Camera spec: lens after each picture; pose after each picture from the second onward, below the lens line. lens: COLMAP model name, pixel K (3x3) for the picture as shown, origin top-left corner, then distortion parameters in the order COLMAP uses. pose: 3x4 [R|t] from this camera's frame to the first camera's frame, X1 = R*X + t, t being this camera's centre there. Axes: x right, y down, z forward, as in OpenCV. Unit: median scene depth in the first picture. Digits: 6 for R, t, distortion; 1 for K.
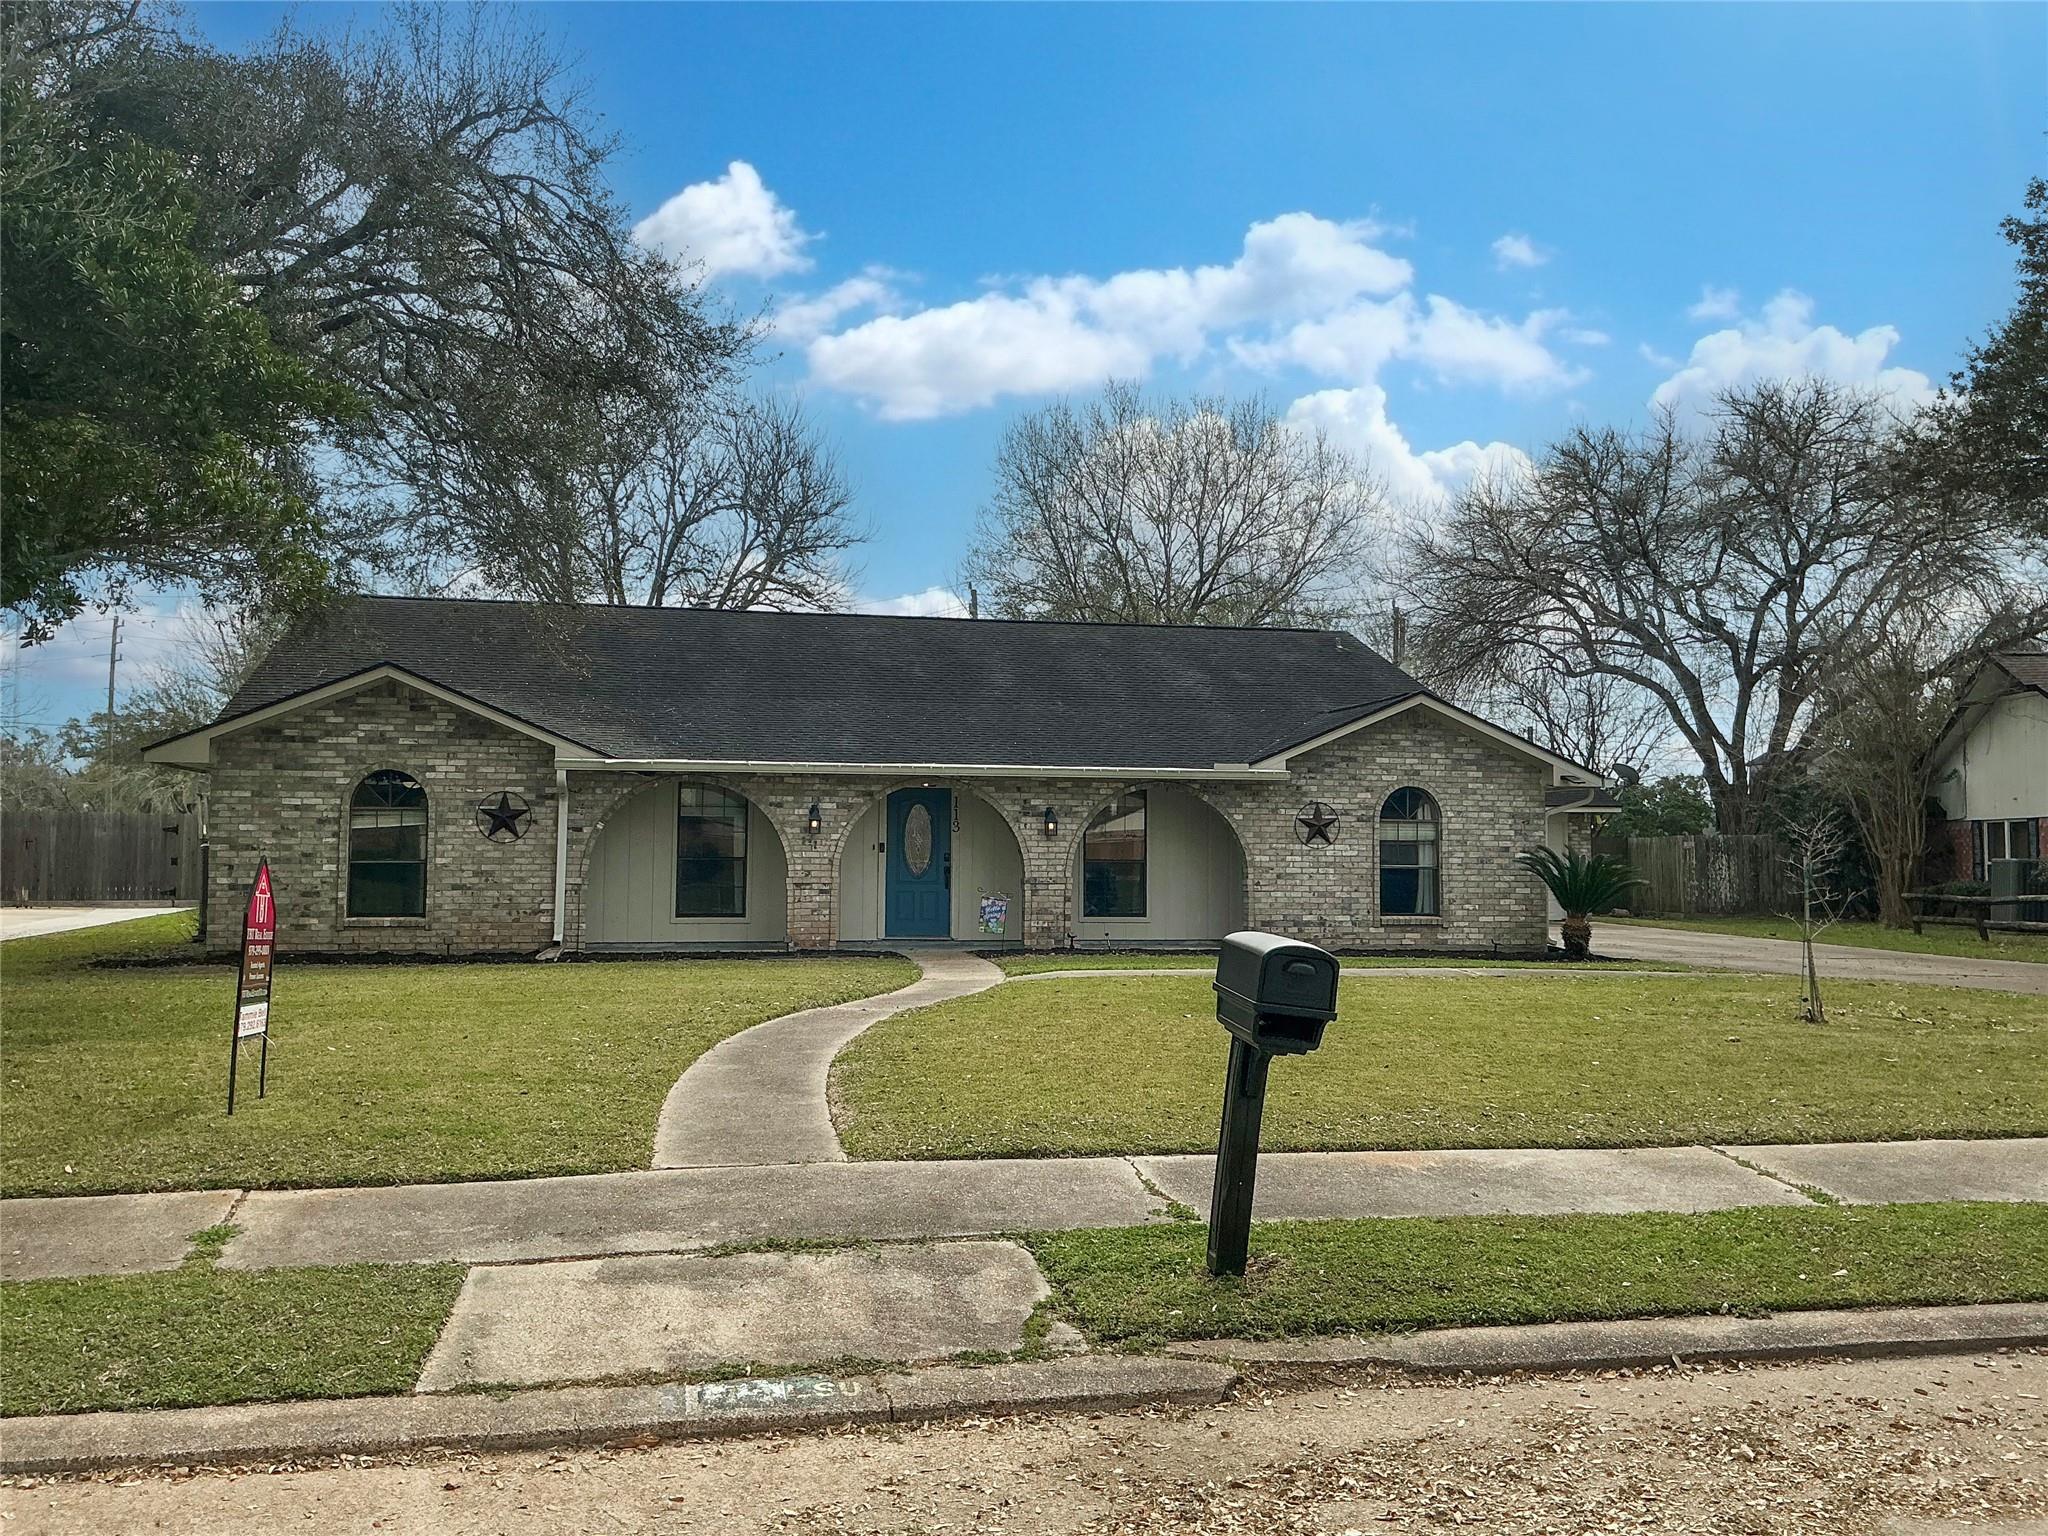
lens RADIAL K [[1796.2, 0, 1014.7], [0, 1796.2, 722.4], [0, 0, 1]] dist [0.068294, -0.186795]
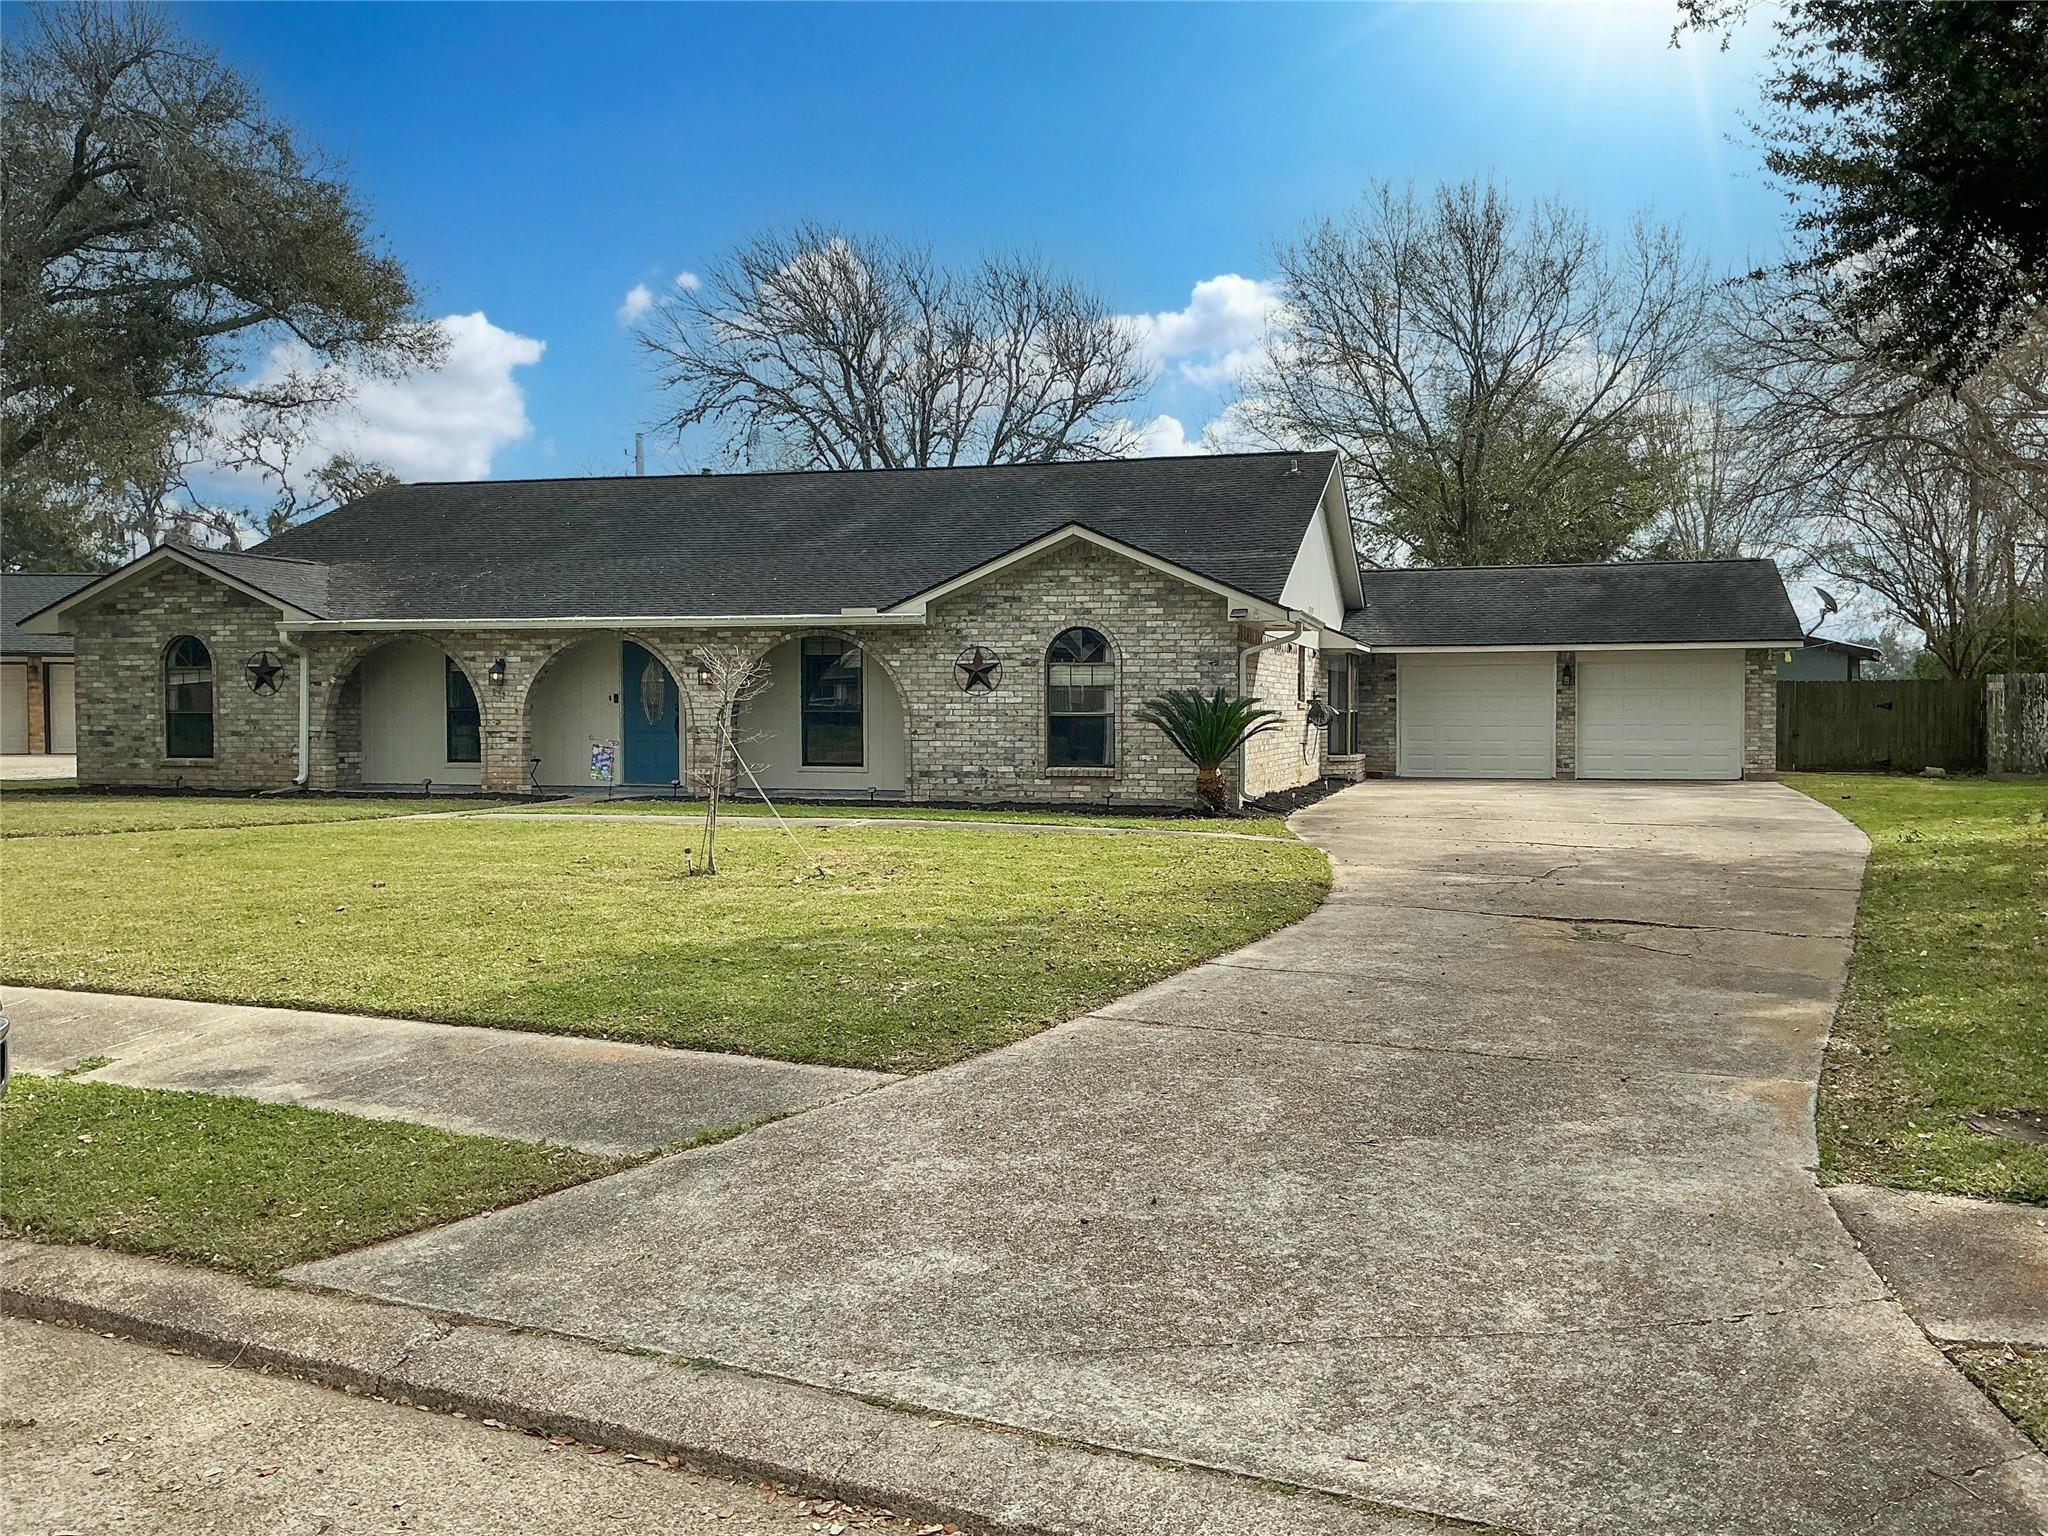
lens RADIAL K [[1796.2, 0, 1014.7], [0, 1796.2, 722.4], [0, 0, 1]] dist [0.068294, -0.186795]
pose [[0.884794, -0.001168, -0.465981, 0.641314], [0.038987, 0.996676, 0.071527, 0.018264], [0.464349, -0.081454, 0.881899, 0.184345]]
